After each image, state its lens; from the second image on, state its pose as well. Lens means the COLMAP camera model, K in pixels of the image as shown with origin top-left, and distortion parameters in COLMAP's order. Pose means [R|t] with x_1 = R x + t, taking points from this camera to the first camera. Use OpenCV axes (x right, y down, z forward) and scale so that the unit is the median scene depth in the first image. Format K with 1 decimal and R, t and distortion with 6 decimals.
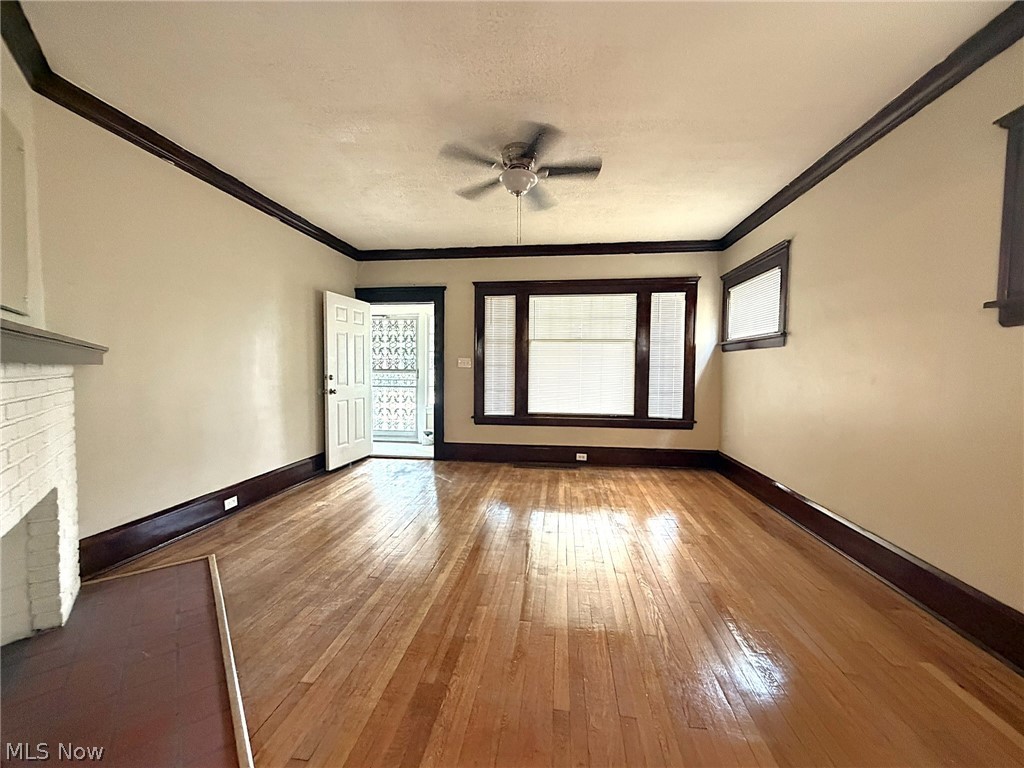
lens RADIAL K [[410.6, 0, 512.0], [0, 410.6, 384.0], [0, 0, 1]] dist [-0.001060, -0.000026]
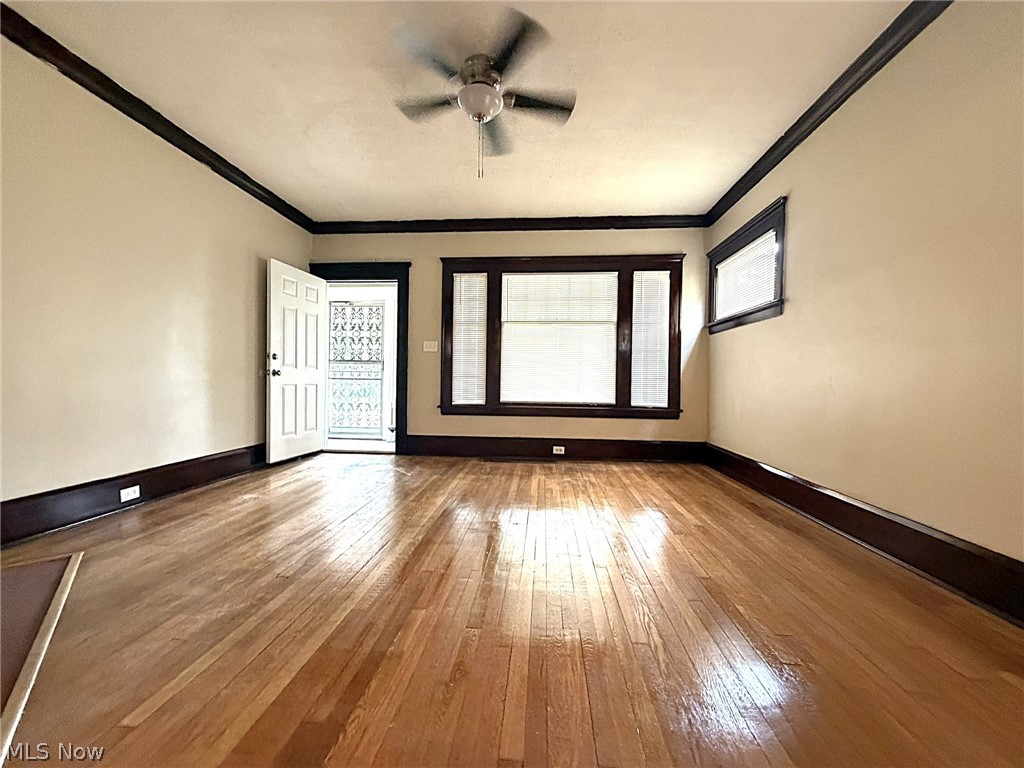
lens RADIAL K [[410.6, 0, 512.0], [0, 410.6, 384.0], [0, 0, 1]] dist [-0.001060, -0.000026]
pose [[0.999042, 0.005433, 0.043434, 0.029007], [-0.004055, 0.999487, -0.031755, 0.068428], [-0.043584, 0.031548, 0.998552, 0.103644]]
